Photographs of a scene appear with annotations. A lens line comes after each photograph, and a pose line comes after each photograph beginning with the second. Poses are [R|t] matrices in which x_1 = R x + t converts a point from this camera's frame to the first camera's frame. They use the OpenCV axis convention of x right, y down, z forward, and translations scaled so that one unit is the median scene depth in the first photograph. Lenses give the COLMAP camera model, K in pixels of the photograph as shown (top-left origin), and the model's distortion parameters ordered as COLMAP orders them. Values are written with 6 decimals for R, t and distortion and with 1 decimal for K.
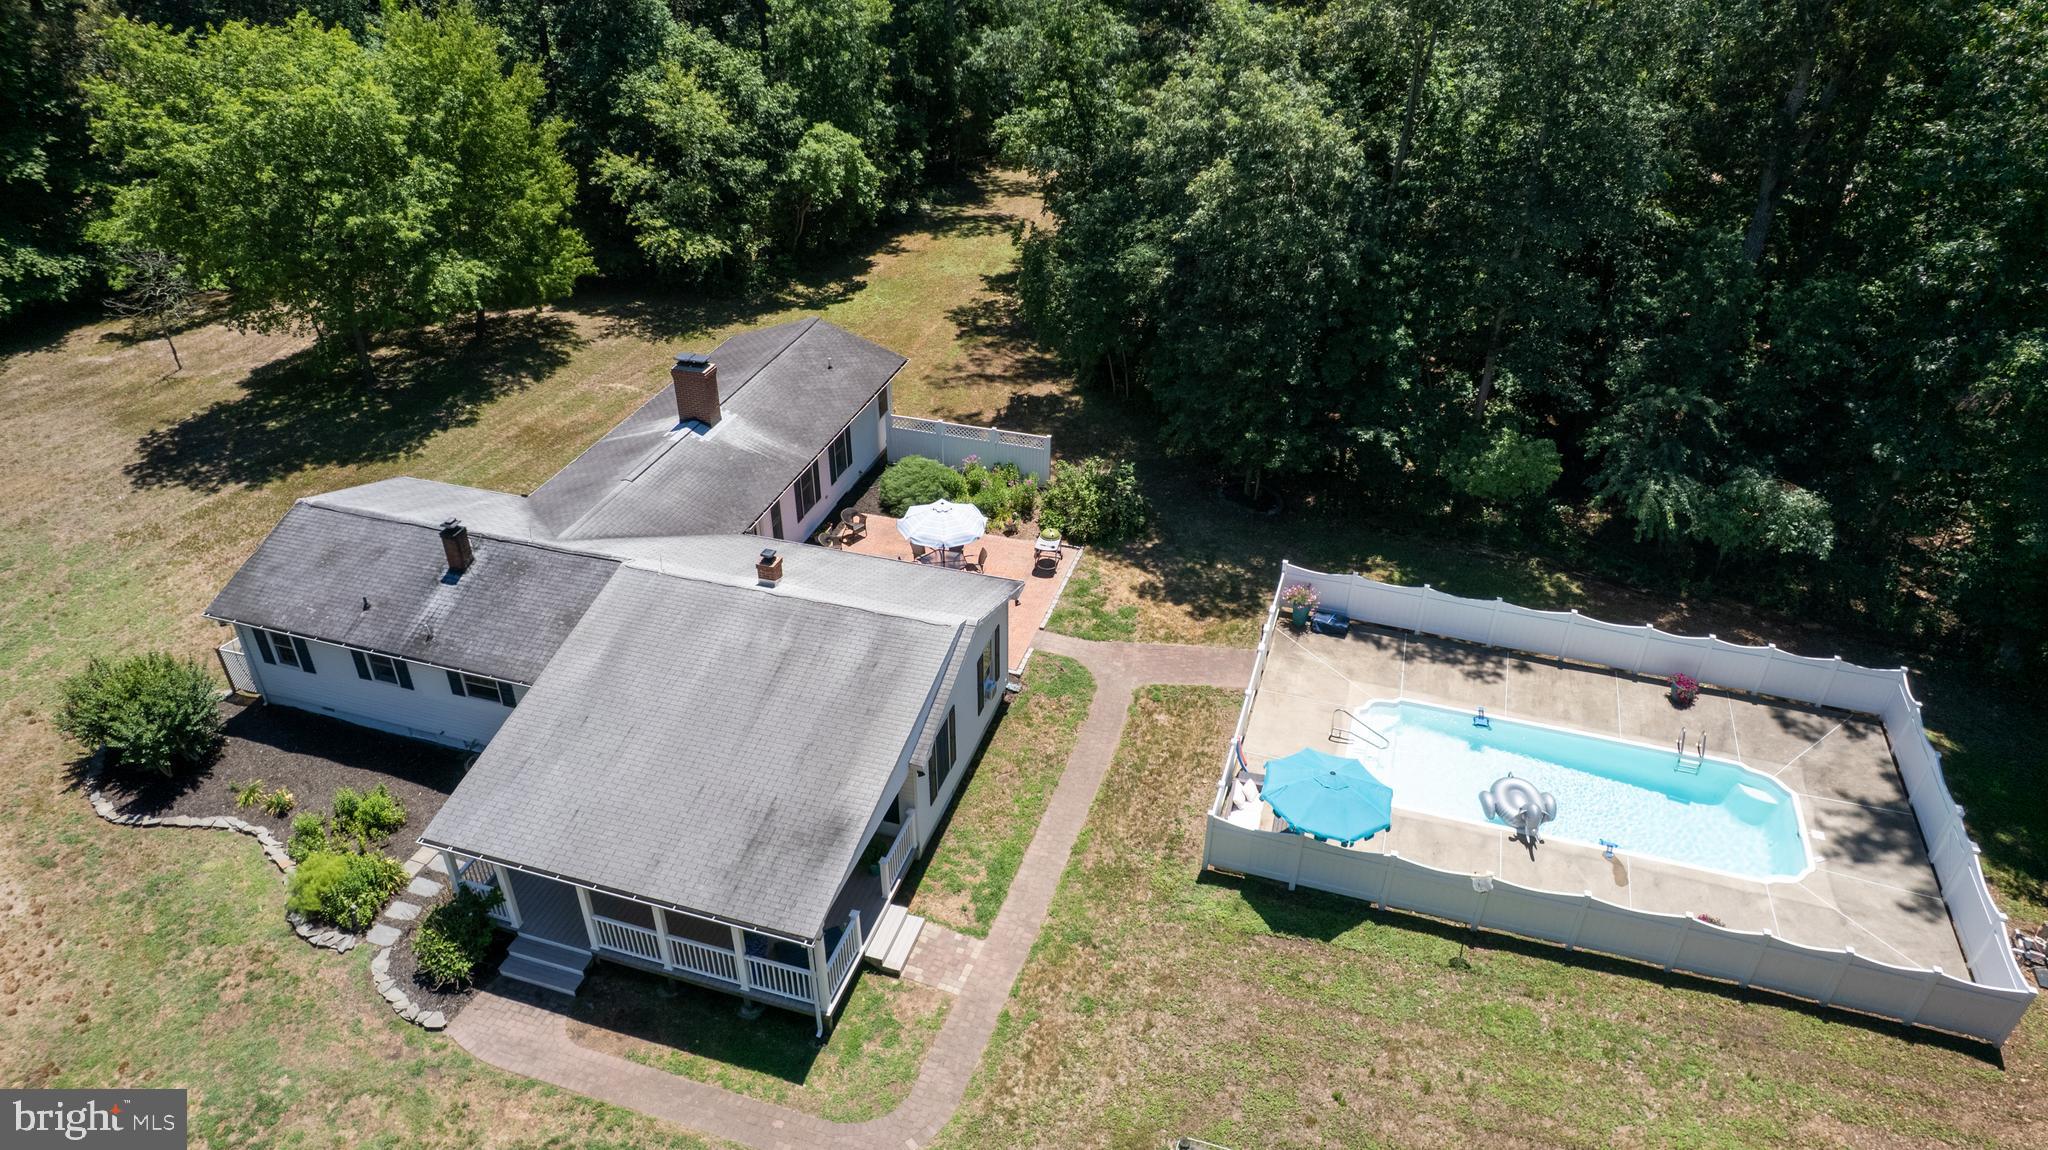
lens RADIAL K [[1312.8, 0, 1024.0], [0, 1312.8, 575.0], [0, 0, 1]] dist [-0.066061, 0.060519]
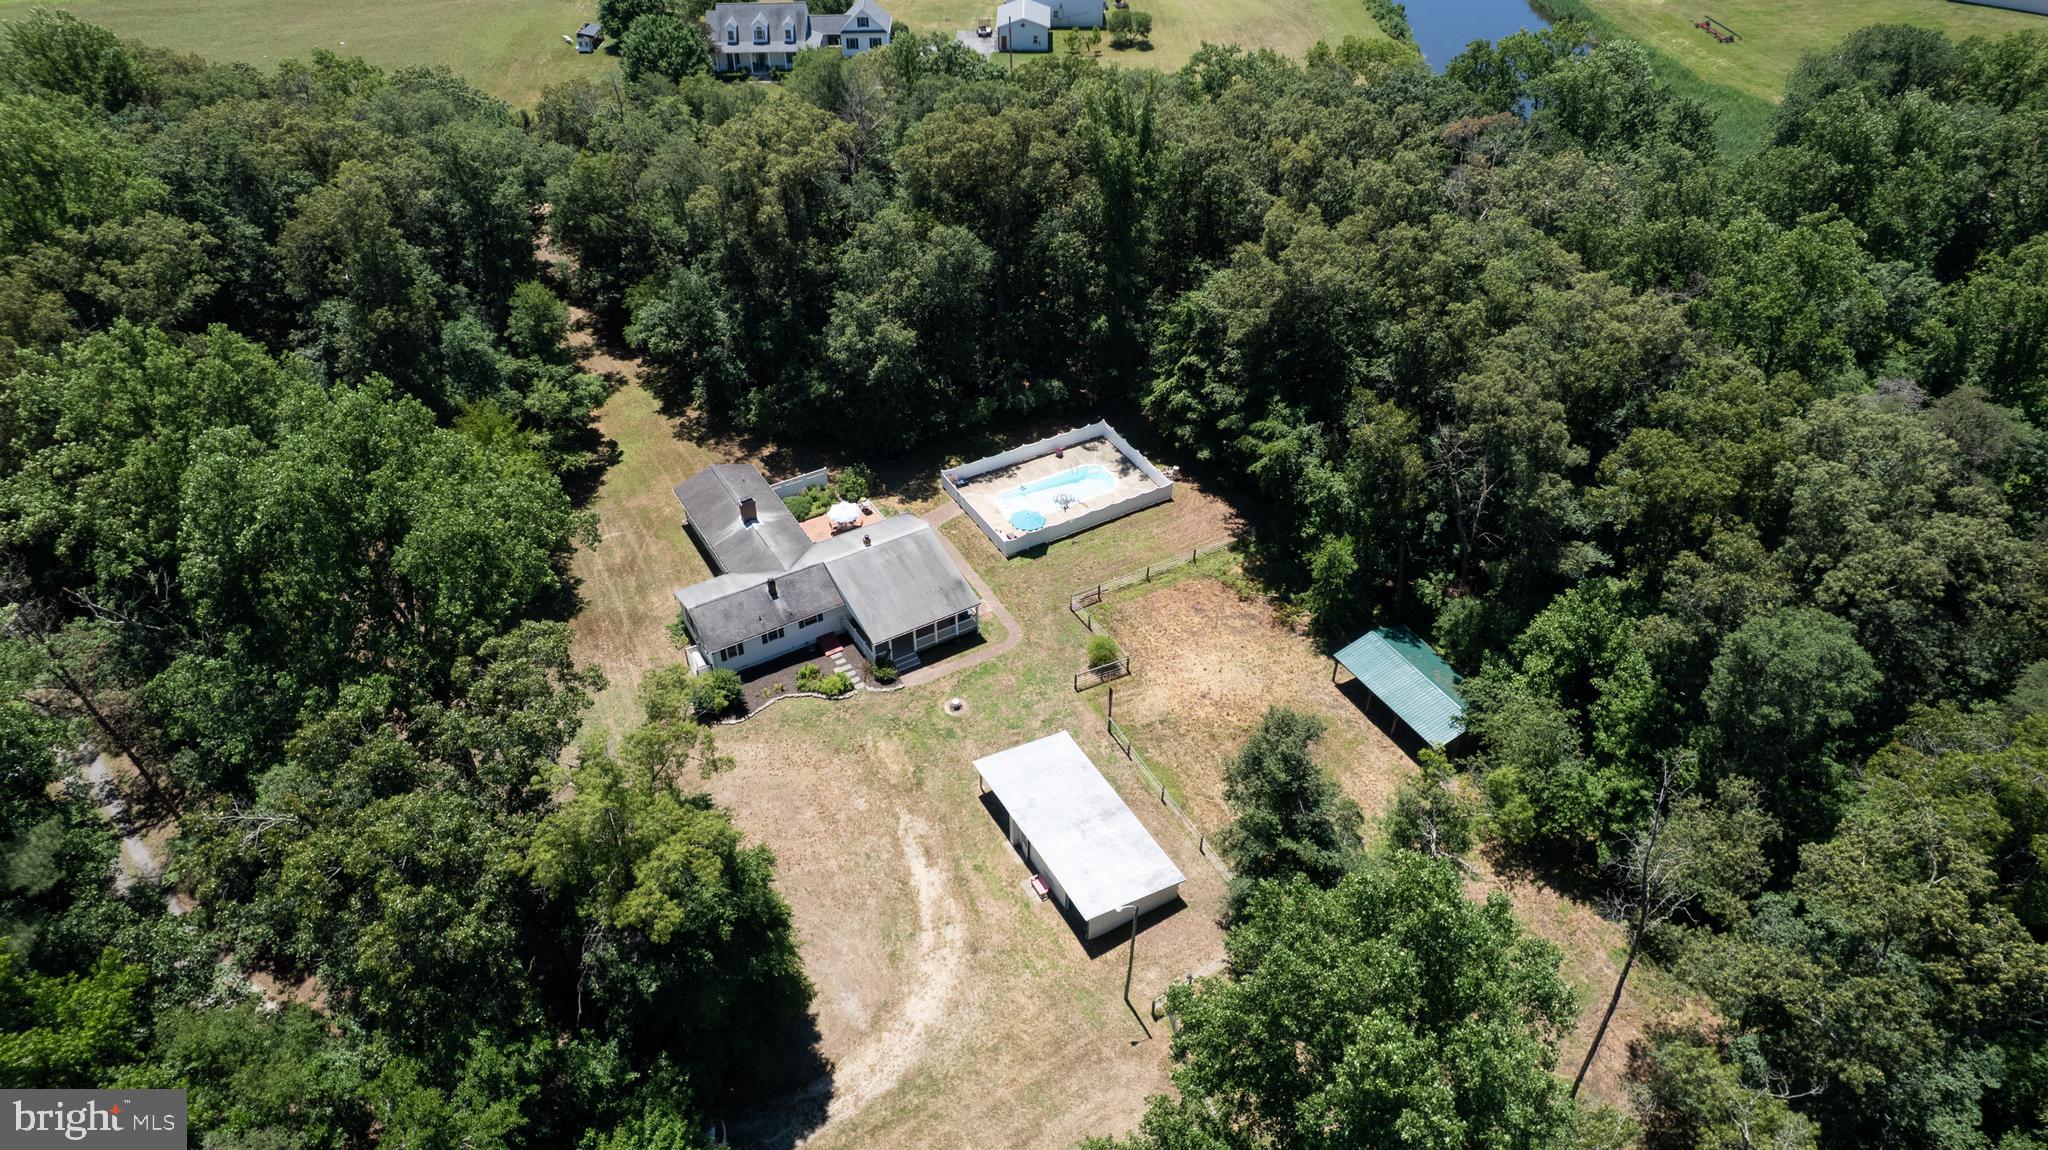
lens RADIAL K [[1292.9, 0, 1024.0], [0, 1292.9, 575.0], [0, 0, 1]] dist [-0.055080, 0.055906]
pose [[0.669541, -0.474795, 0.571213, -1.431549], [0.400900, 0.878390, 0.260212, -0.481065], [-0.625296, 0.054777, 0.778463, -1.346530]]
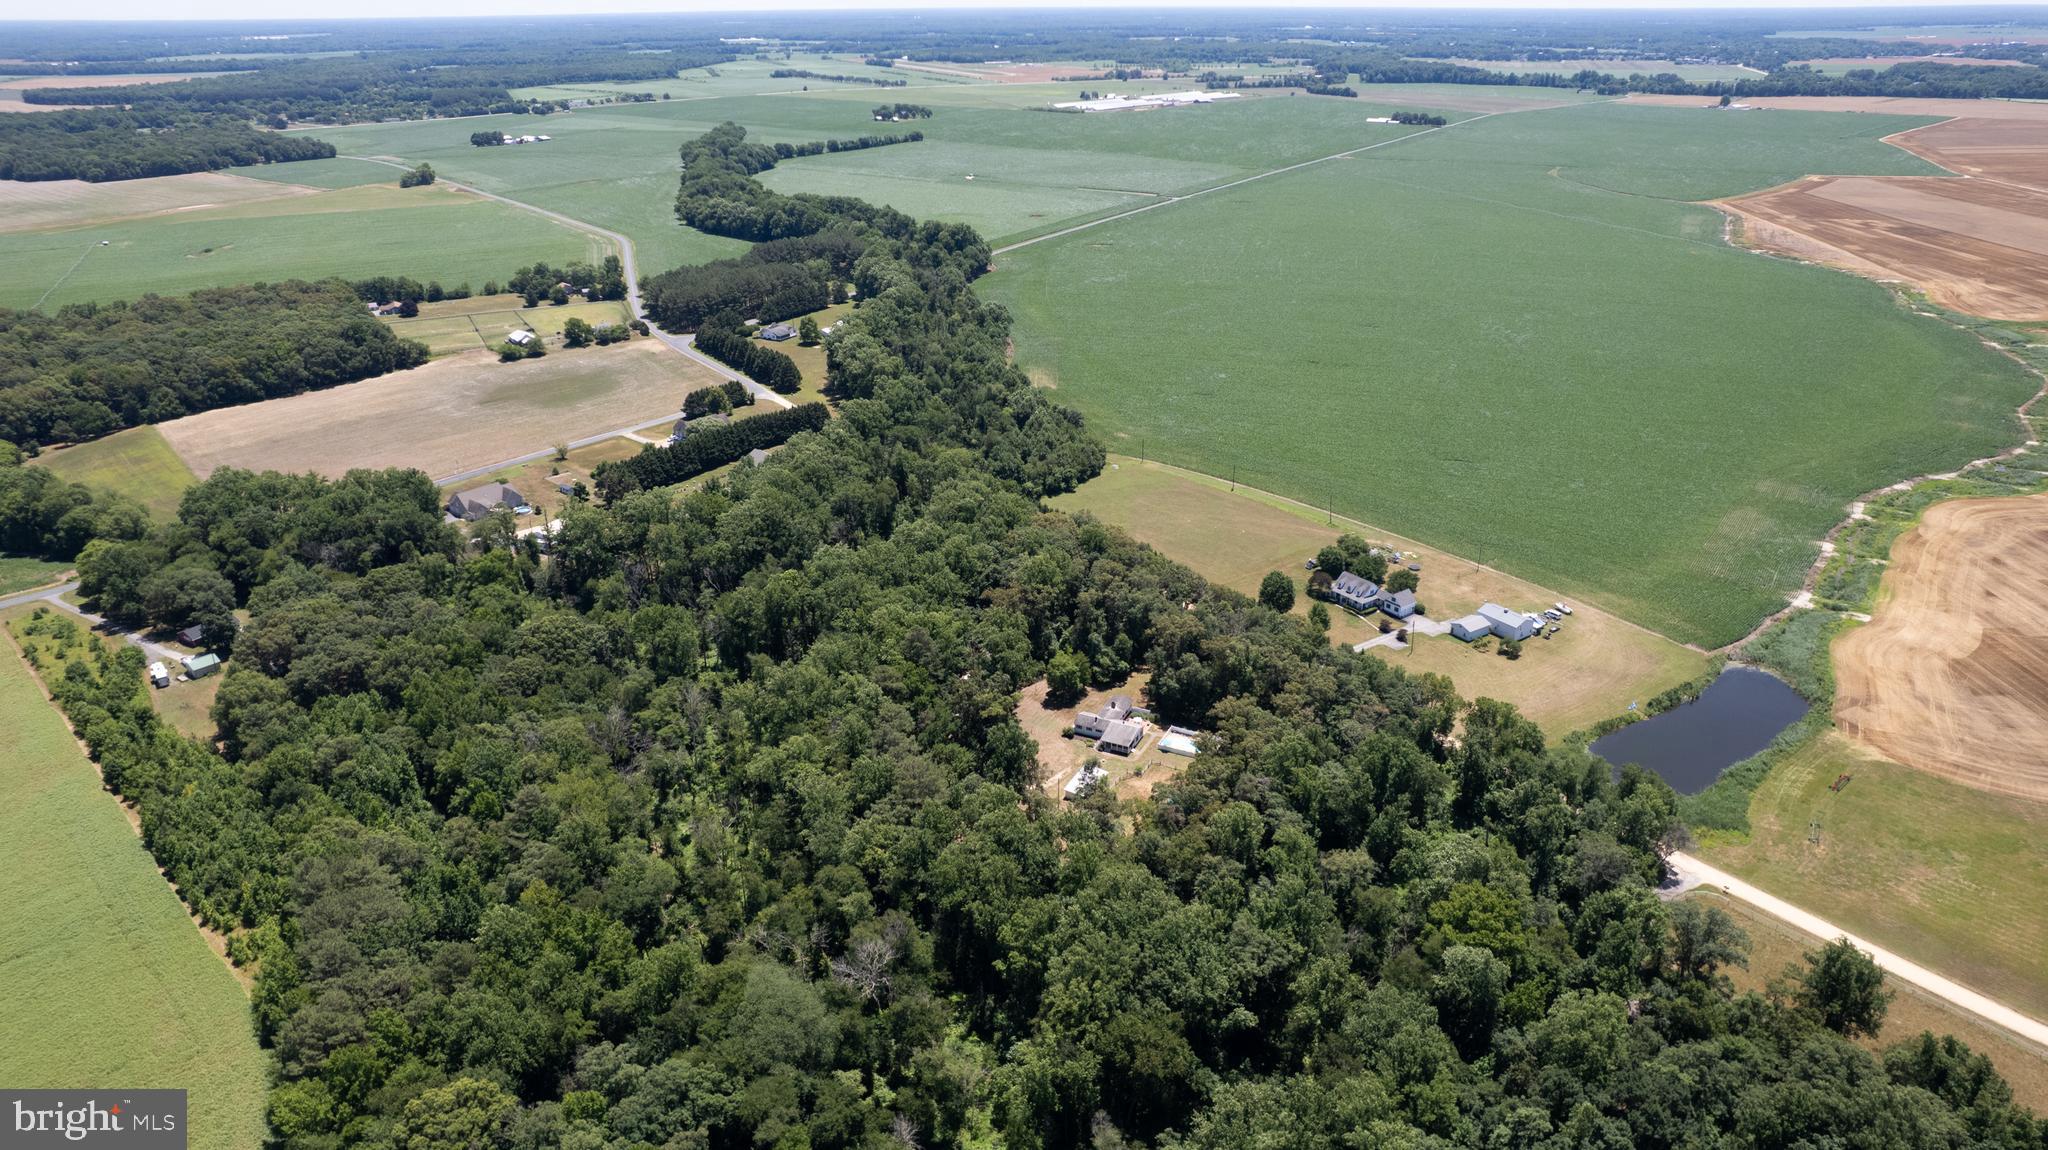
lens RADIAL K [[1327.5, 0, 1018.3], [0, 1327.5, 565.0], [0, 0, 1]] dist [-0.070691, 0.064264]
pose [[0.989053, 0.048632, -0.139320, 0.393856], [-0.070015, 0.985749, -0.152957, 0.414425], [0.129896, 0.161037, 0.978363, -9.306087]]
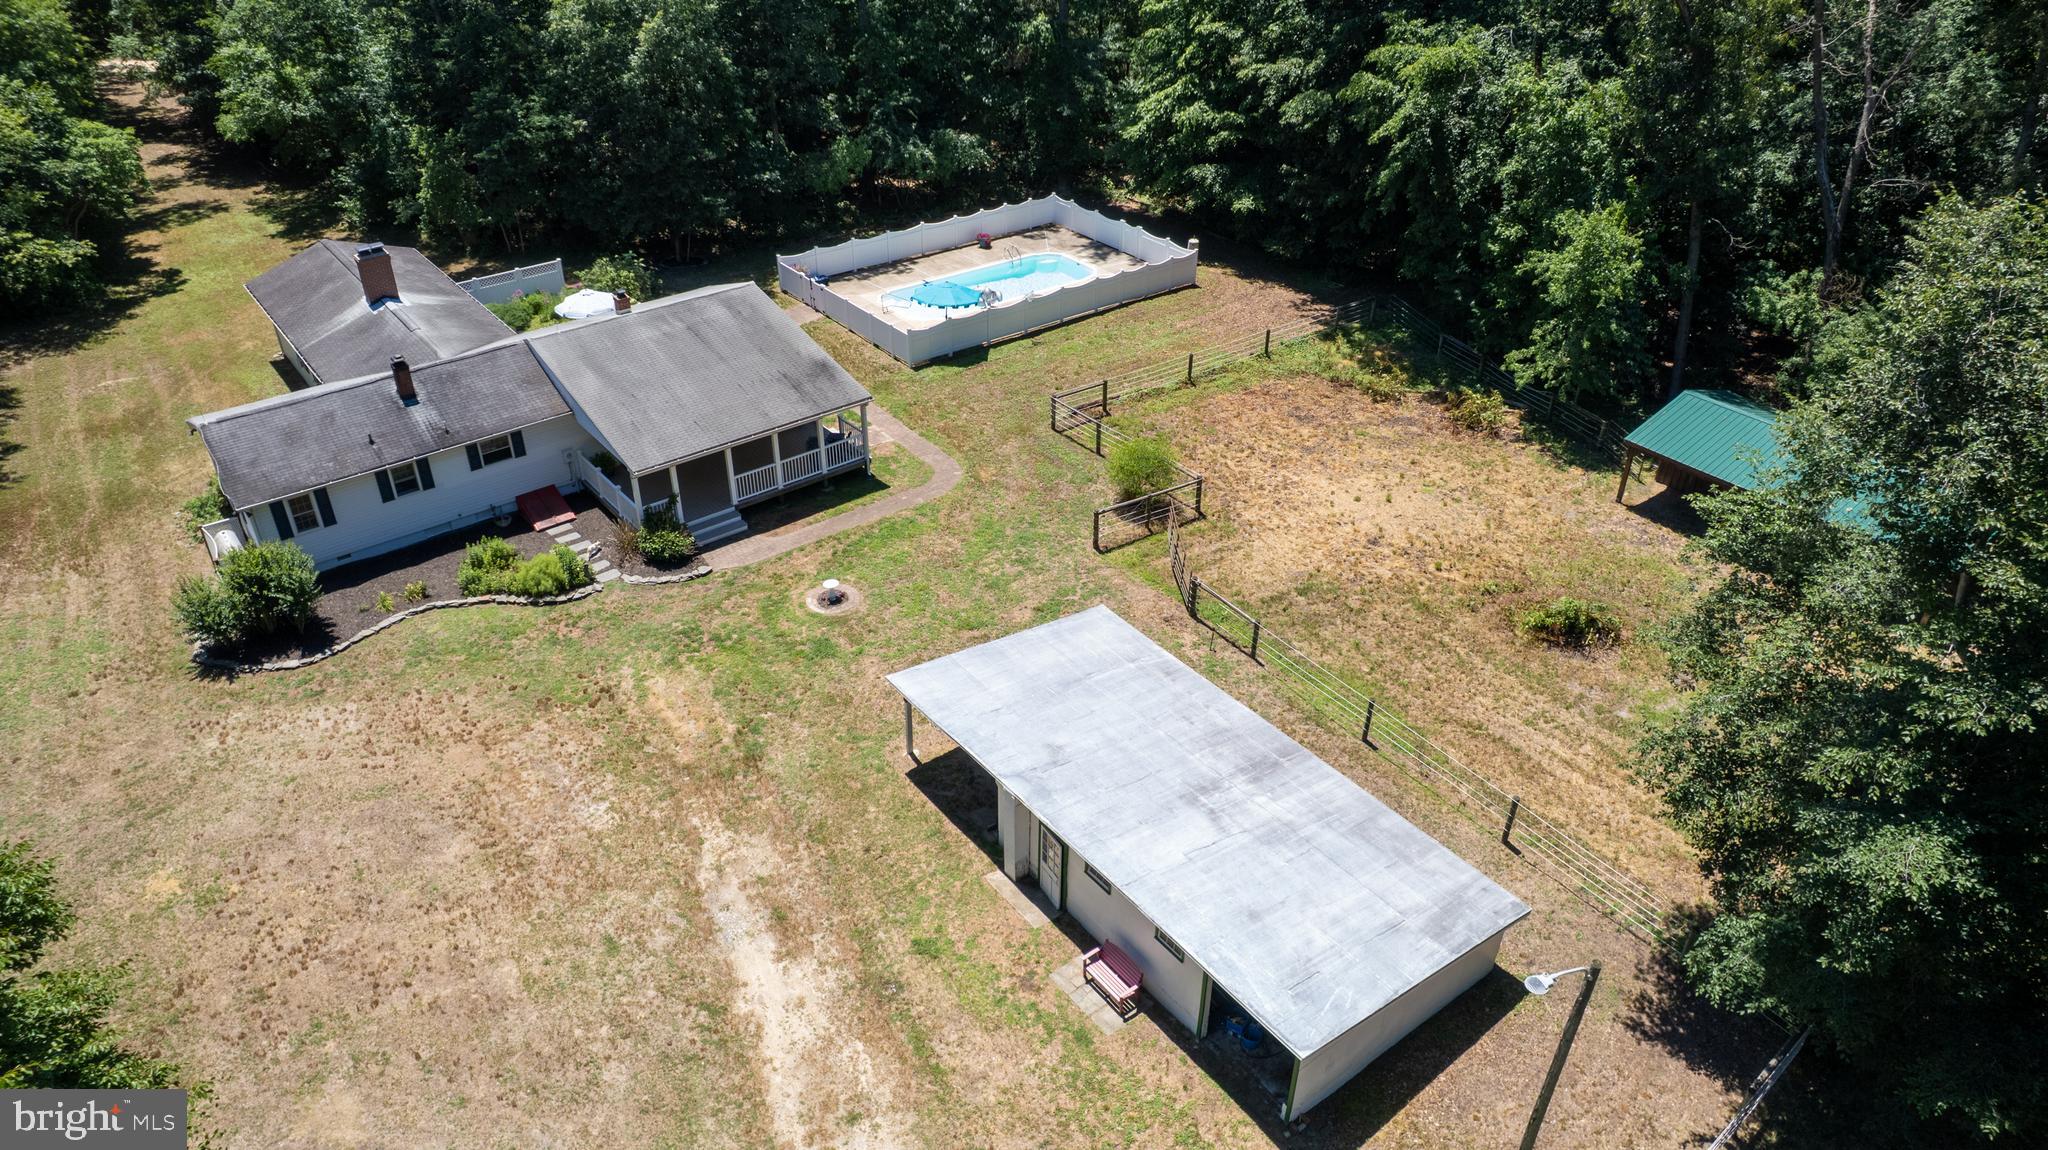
lens RADIAL K [[1327.5, 0, 1018.3], [0, 1327.5, 565.0], [0, 0, 1]] dist [-0.070691, 0.064264]
pose [[0.571289, -0.444913, 0.689696, -0.907263], [0.444614, 0.874107, 0.195592, 0.134124], [-0.689890, 0.194909, 0.697182, -0.253359]]
